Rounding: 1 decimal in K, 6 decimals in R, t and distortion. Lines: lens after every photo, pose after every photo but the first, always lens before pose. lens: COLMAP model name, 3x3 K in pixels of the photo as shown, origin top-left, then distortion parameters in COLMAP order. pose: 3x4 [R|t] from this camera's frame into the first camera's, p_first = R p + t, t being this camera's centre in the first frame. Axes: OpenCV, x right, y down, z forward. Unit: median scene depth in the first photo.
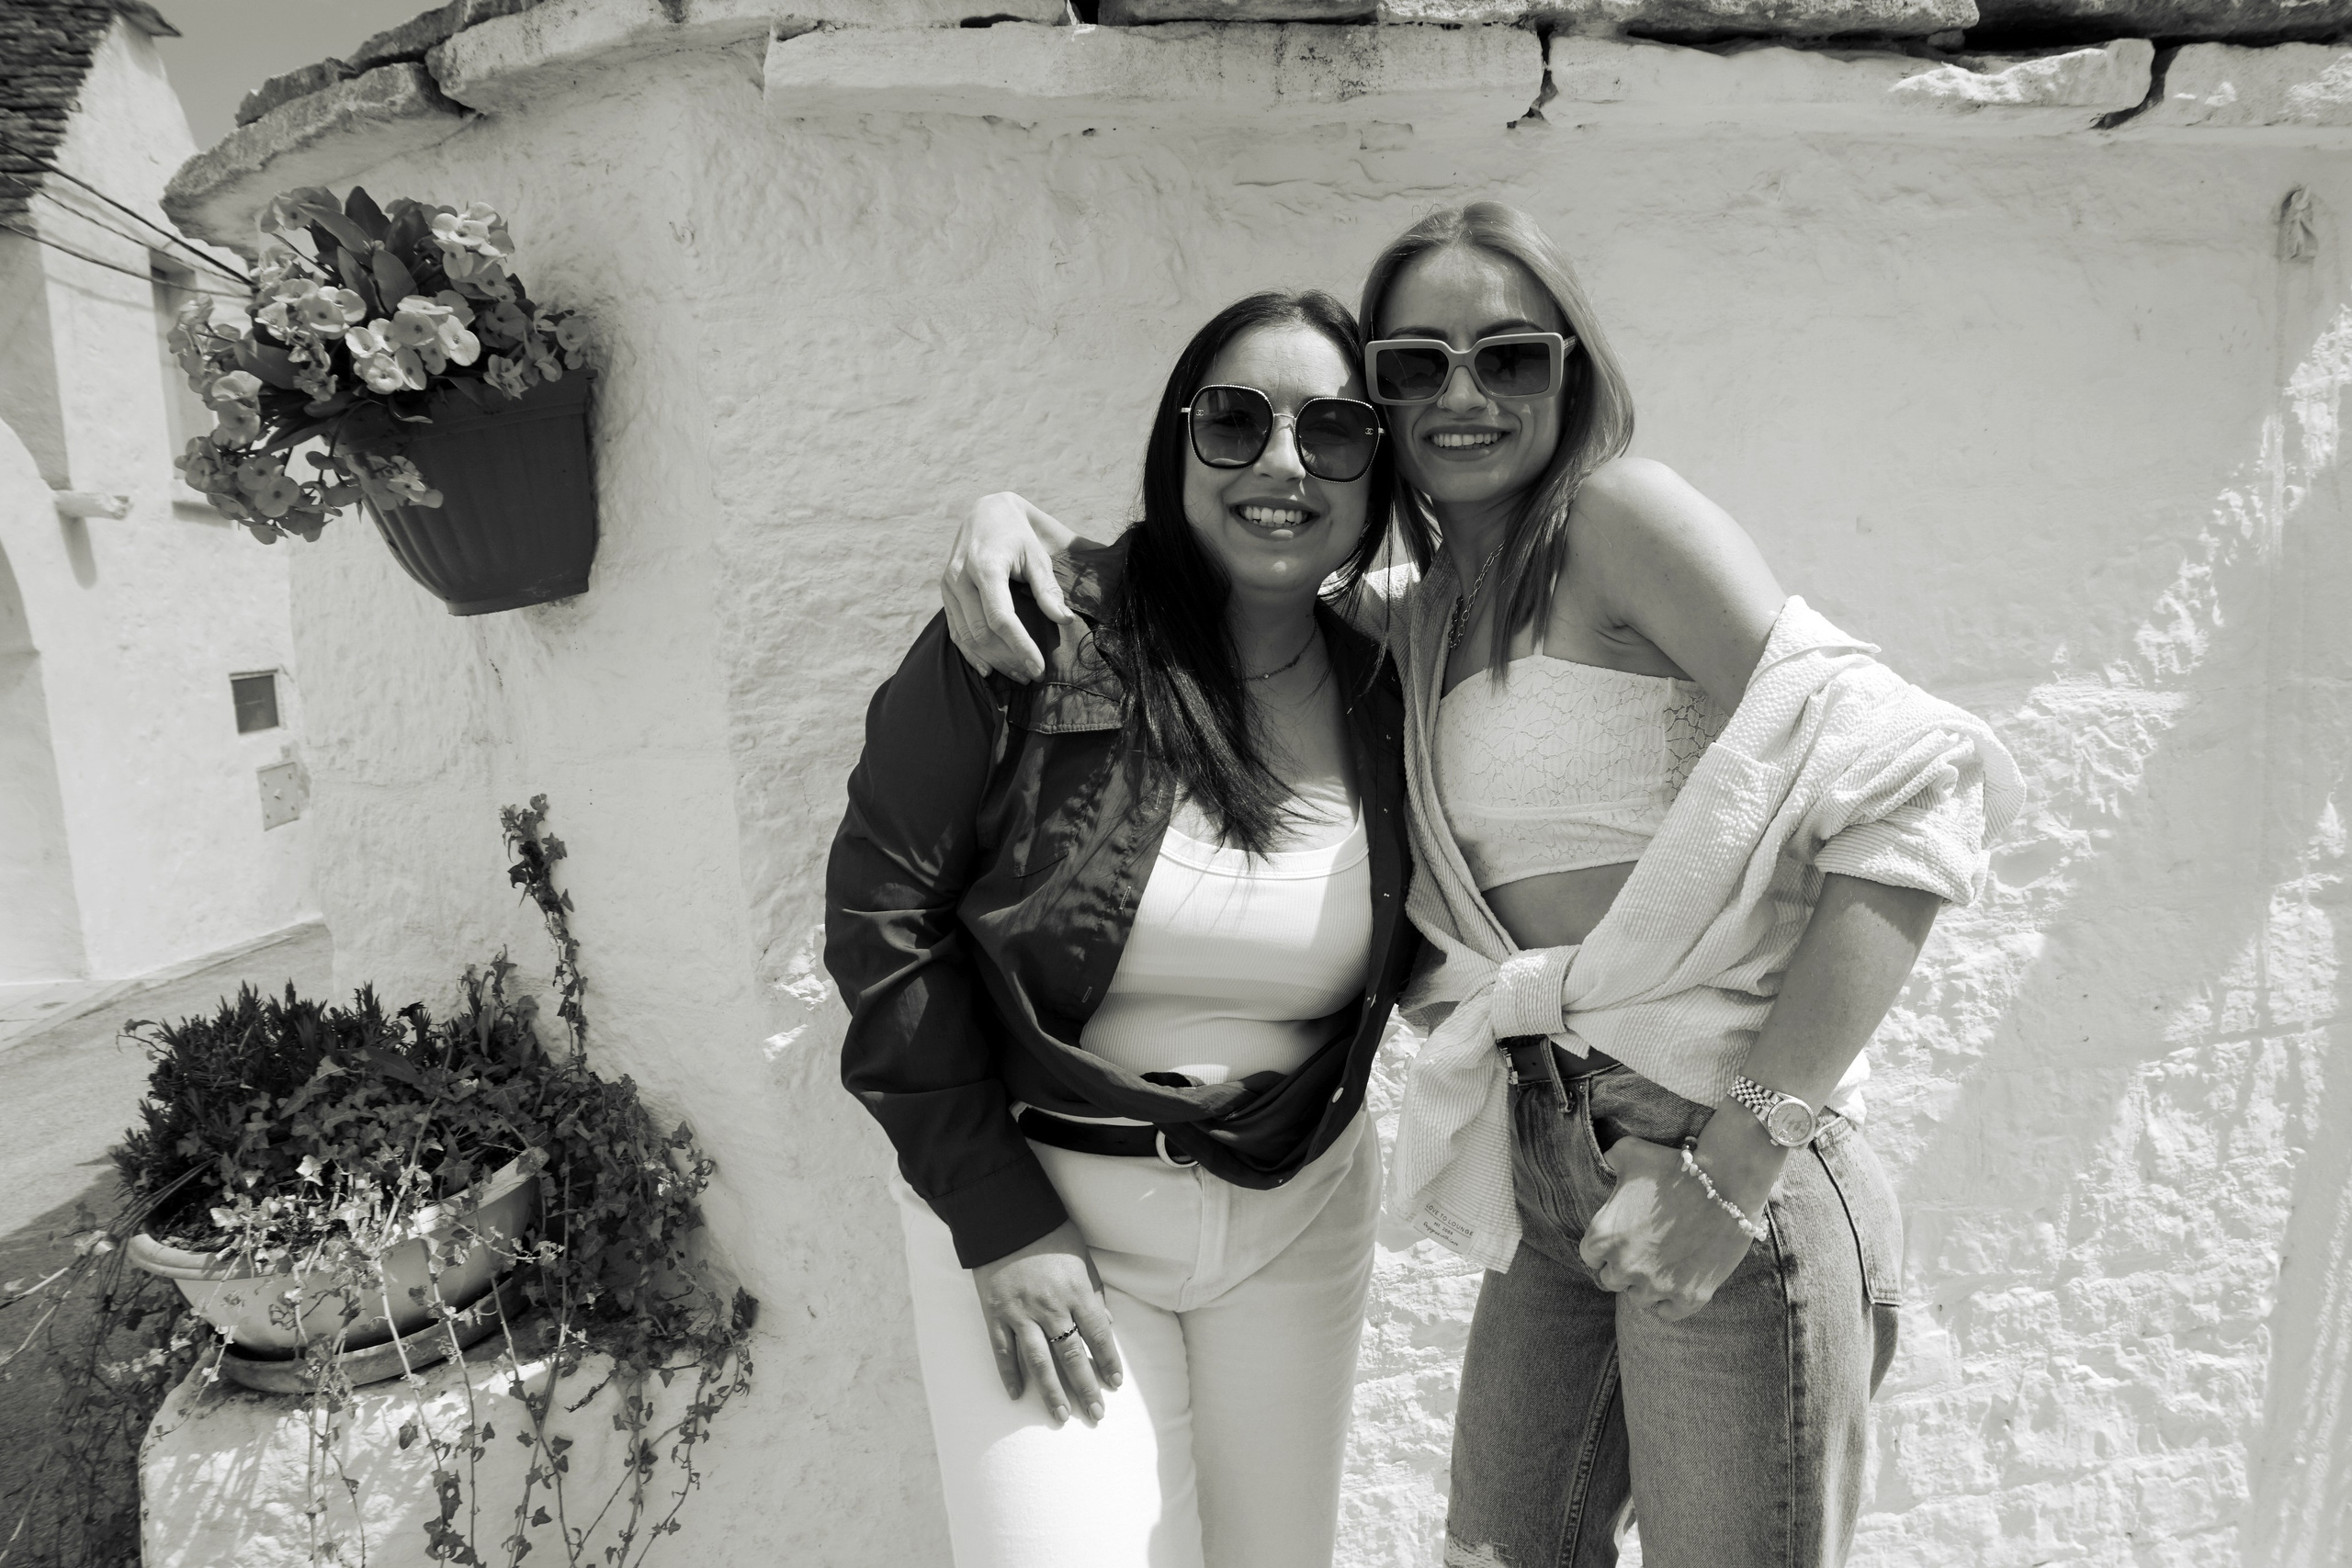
lens RADIAL K [[1554.7, 0, 1169.0], [0, 1554.7, 787.4], [0, 0, 1]] dist [-0.045078, 0.020559]
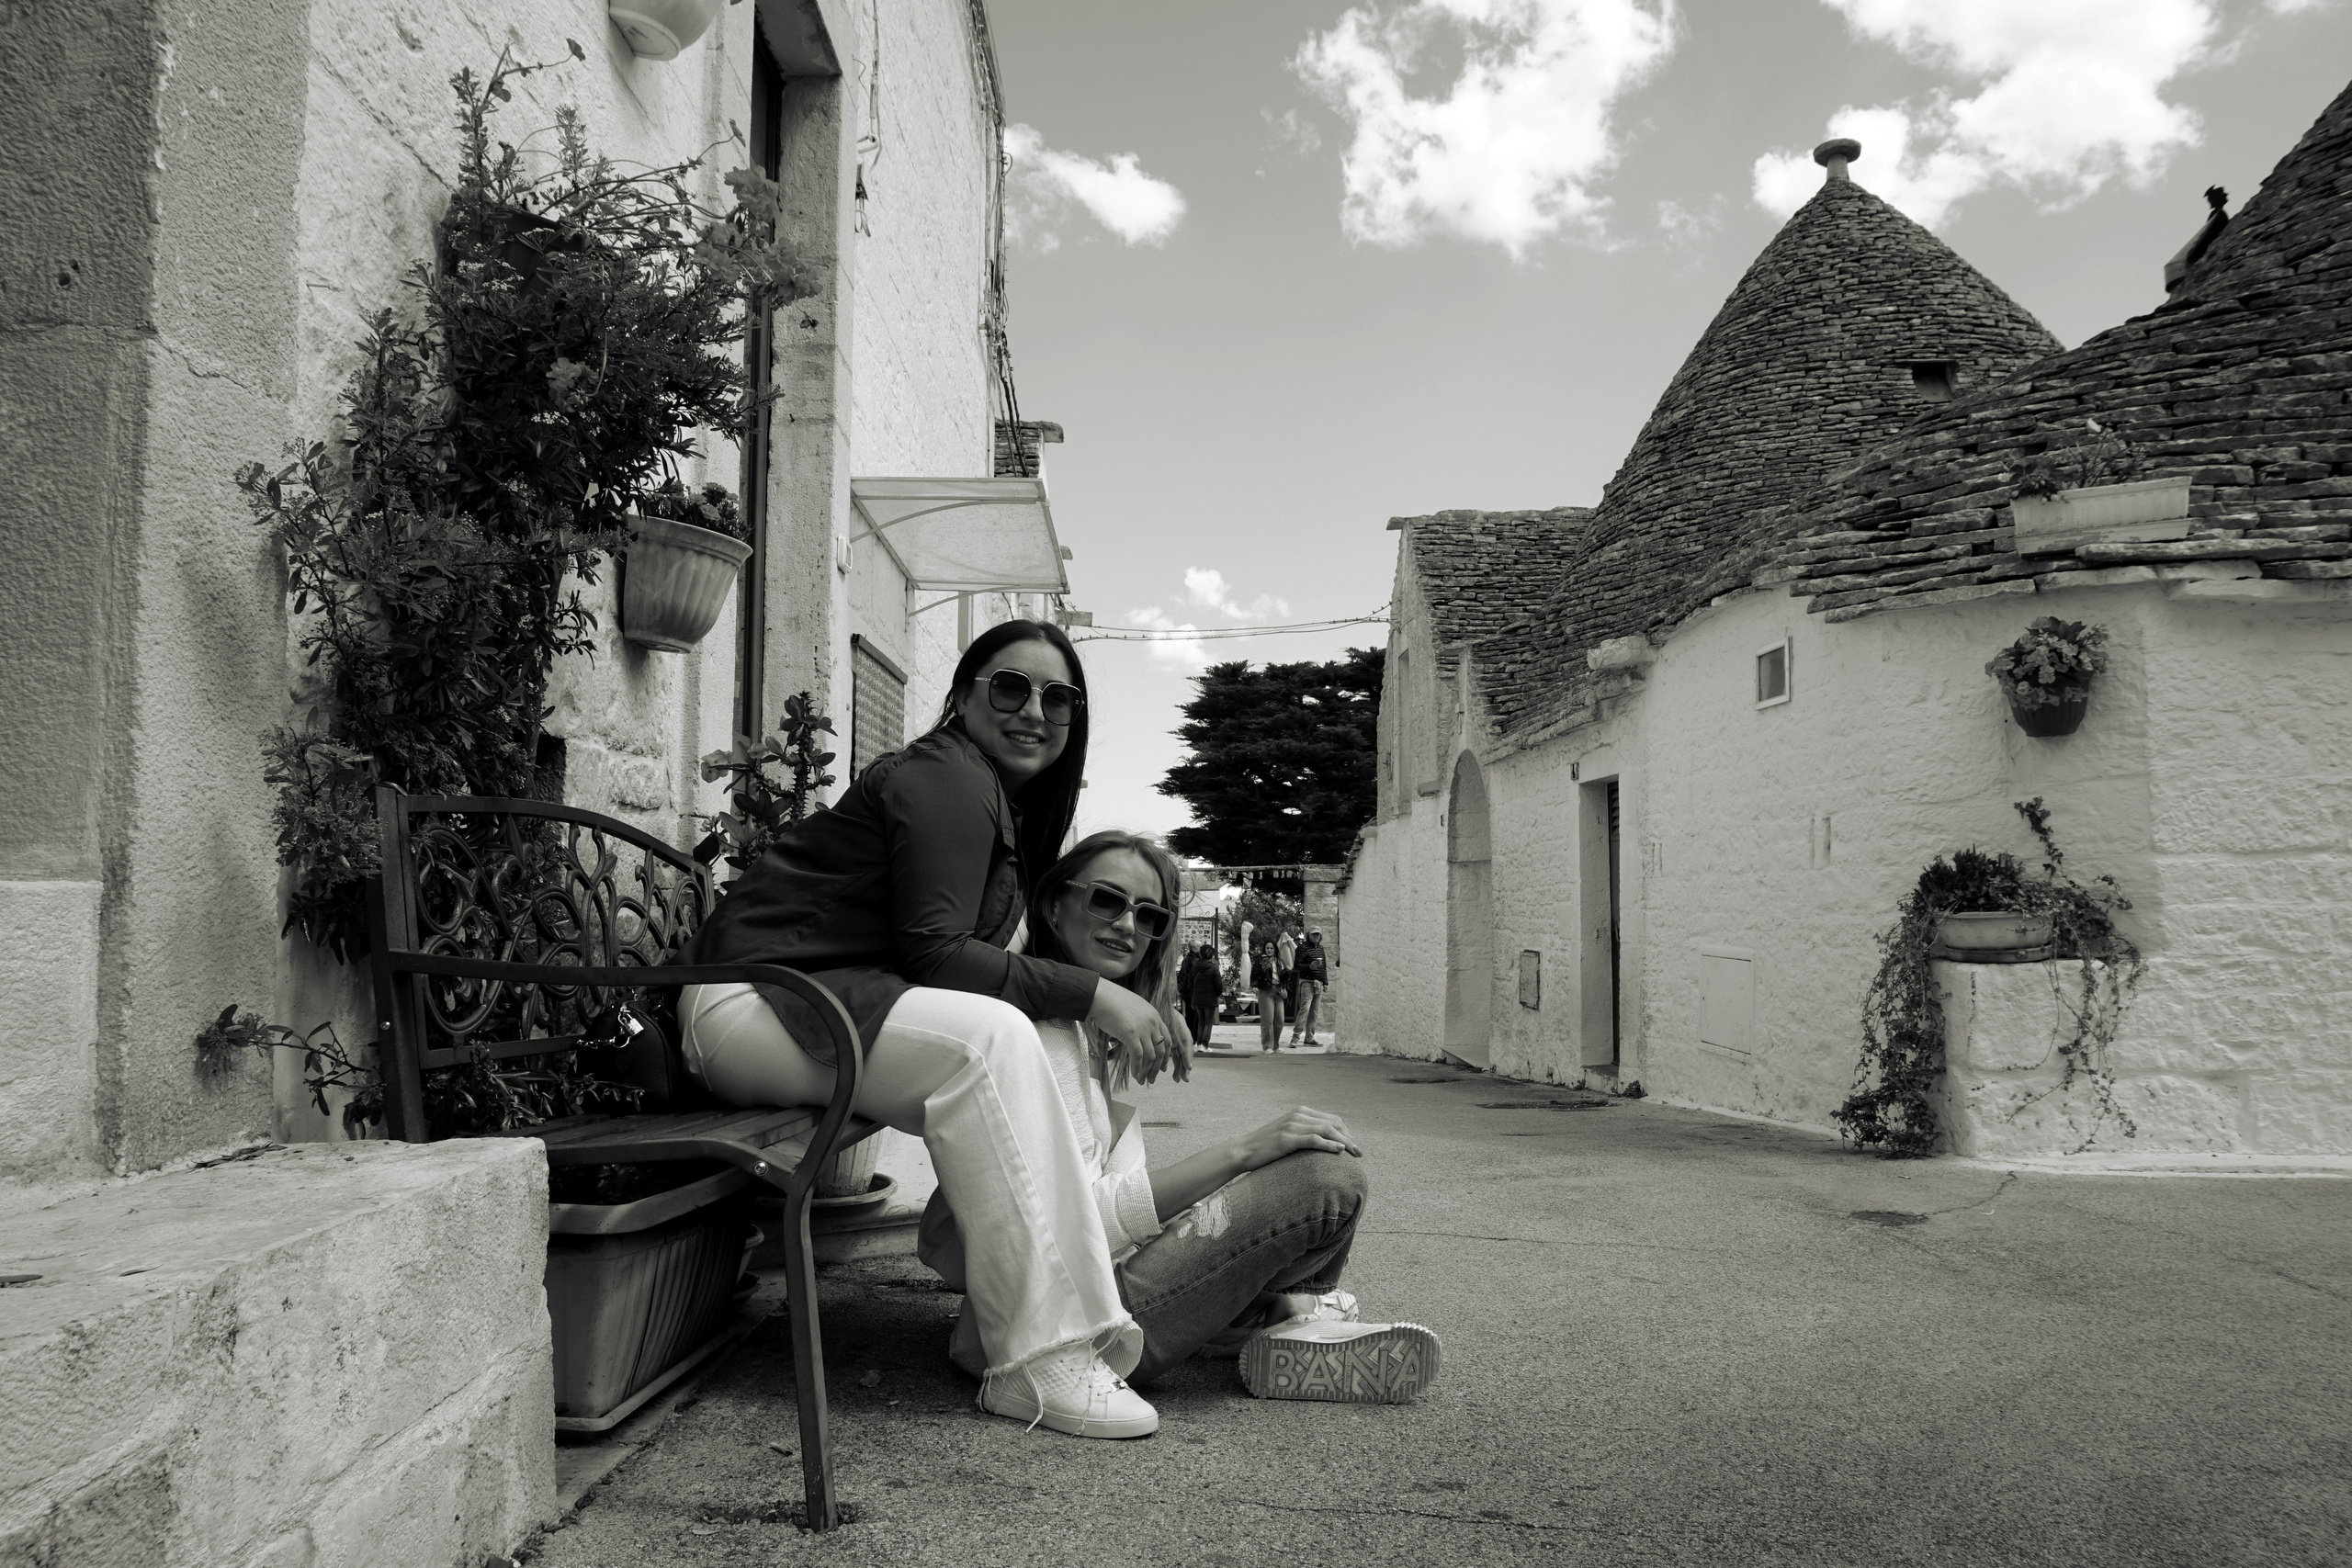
lens RADIAL K [[1554.7, 0, 1173.2], [0, 1554.7, 797.2], [0, 0, 1]] dist [-0.045078, 0.020559]
pose [[0.987626, 0.030663, -0.153803, -1.675812], [-0.058834, 0.981515, -0.182118, 0.682405], [0.145376, 0.188913, 0.971173, -2.310883]]
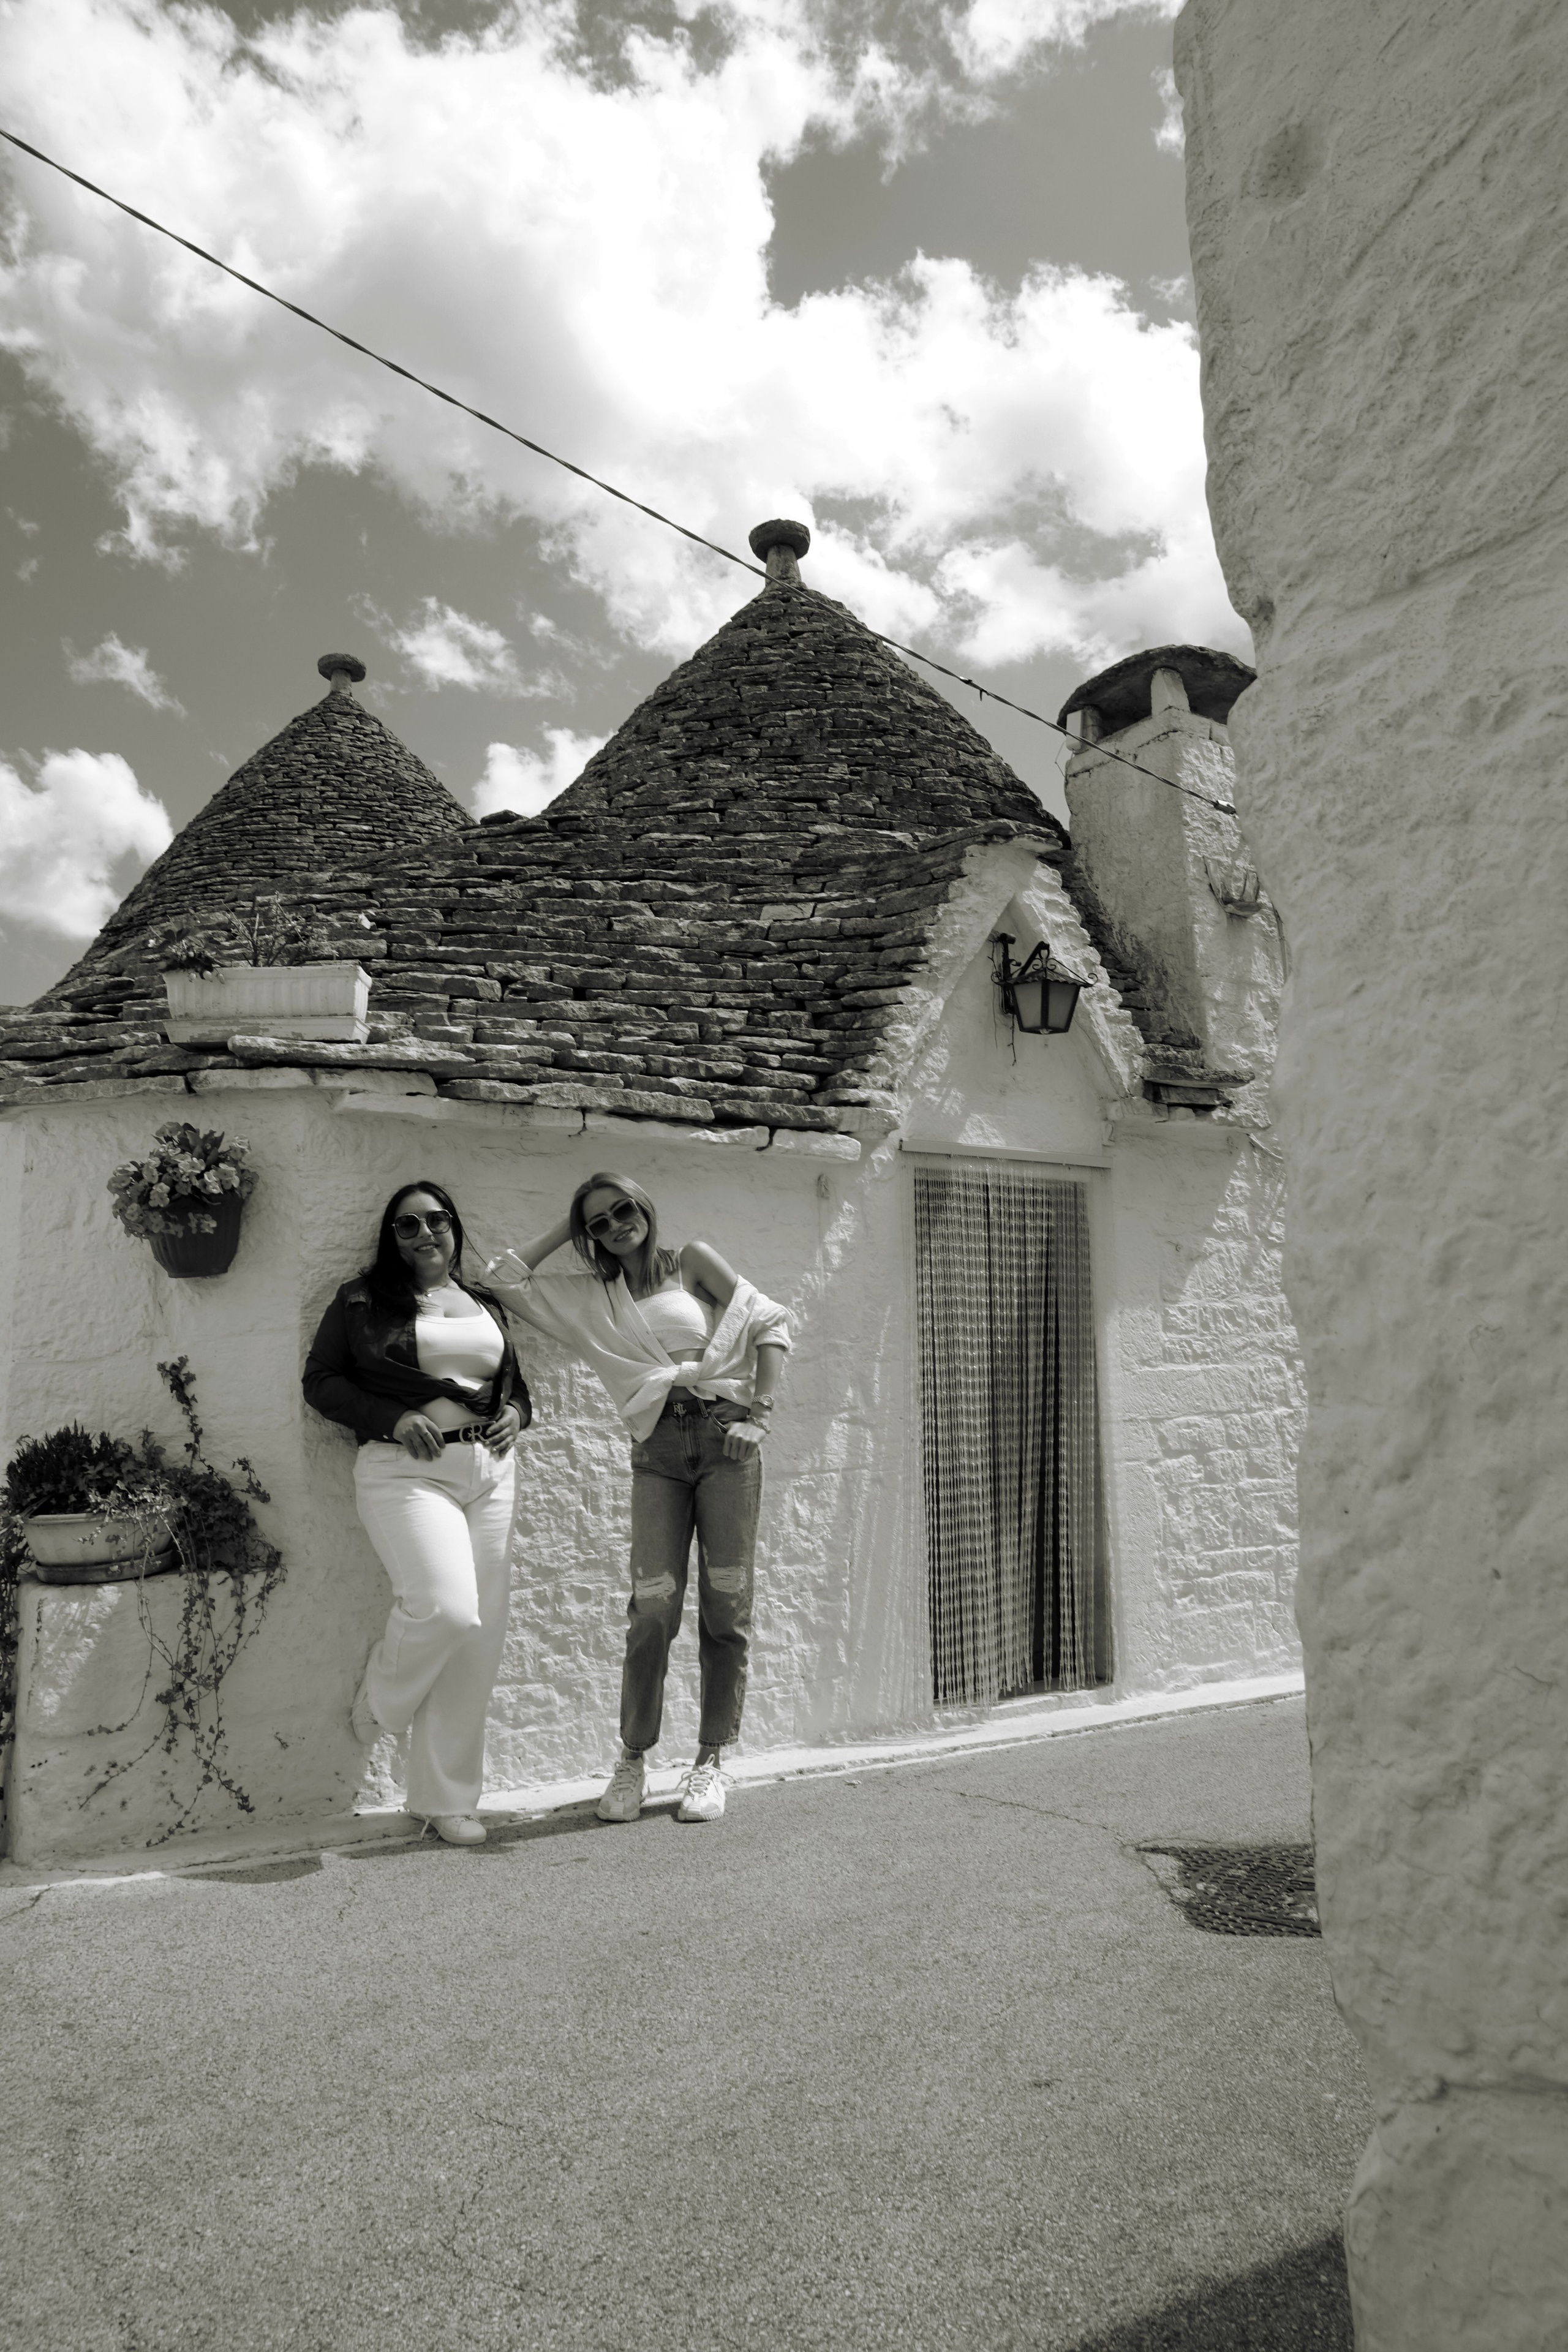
lens RADIAL K [[1554.8, 0, 794.5], [0, 1554.8, 1179.8], [0, 0, 1]] dist [-0.045078, 0.020559]
pose [[0.902952, 0.080123, 0.422205, -0.590546], [0.047278, 0.957981, -0.282908, 0.475493], [-0.427132, 0.275414, 0.861223, -1.595492]]
